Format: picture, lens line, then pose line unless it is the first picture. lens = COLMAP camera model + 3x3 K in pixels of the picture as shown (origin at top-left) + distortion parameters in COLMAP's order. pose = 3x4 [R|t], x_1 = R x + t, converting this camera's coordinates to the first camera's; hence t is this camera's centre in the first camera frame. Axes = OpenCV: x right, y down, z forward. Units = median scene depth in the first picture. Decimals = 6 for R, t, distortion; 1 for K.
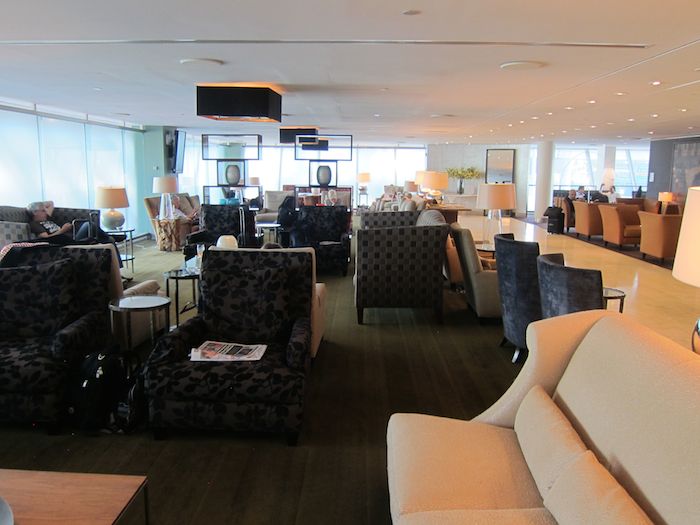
lens RADIAL K [[581.6, 0, 354.5], [0, 581.6, 260.4], [0, 0, 1]] dist [-0.056669, 0.003702]
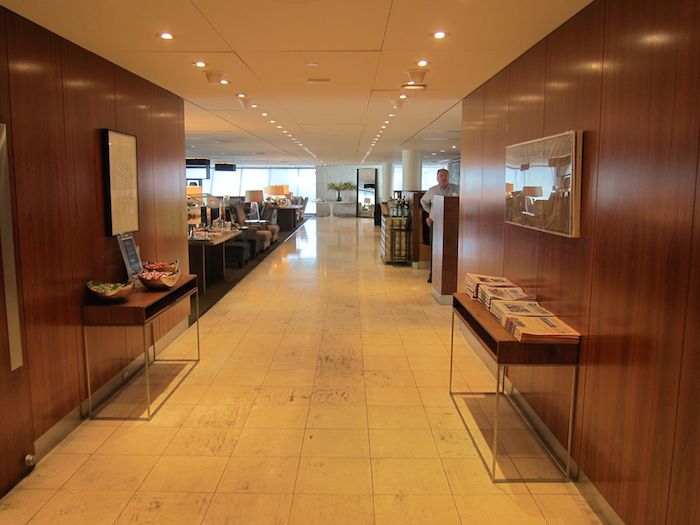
lens RADIAL K [[581.6, 0, 350.7], [0, 581.6, 261.5], [0, 0, 1]] dist [-0.056669, 0.003702]
pose [[0.999954, -0.006407, 0.007150, 0.205214], [0.006582, 0.999671, -0.024782, 0.061839], [-0.006988, 0.024828, 0.999667, -0.372321]]
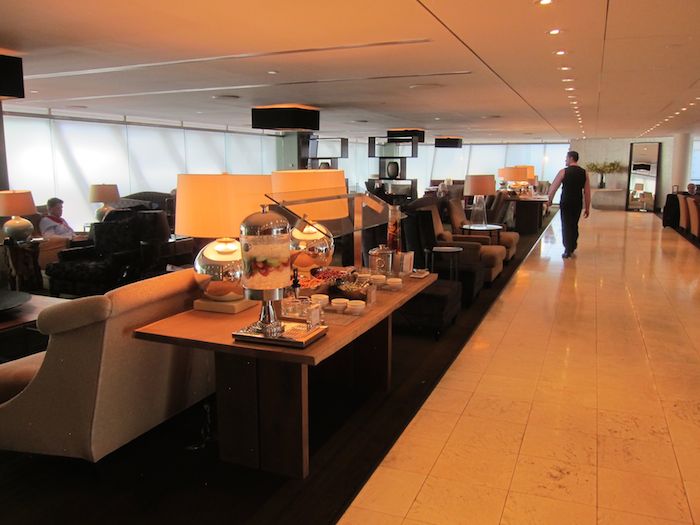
lens RADIAL K [[581.6, 0, 345.3], [0, 581.6, 260.4], [0, 0, 1]] dist [-0.056669, 0.003702]
pose [[0.922752, 0.049231, -0.382237, 0.165237], [-0.047234, 0.998777, 0.014612, 0.015390], [0.382489, 0.004571, 0.923949, -0.081822]]
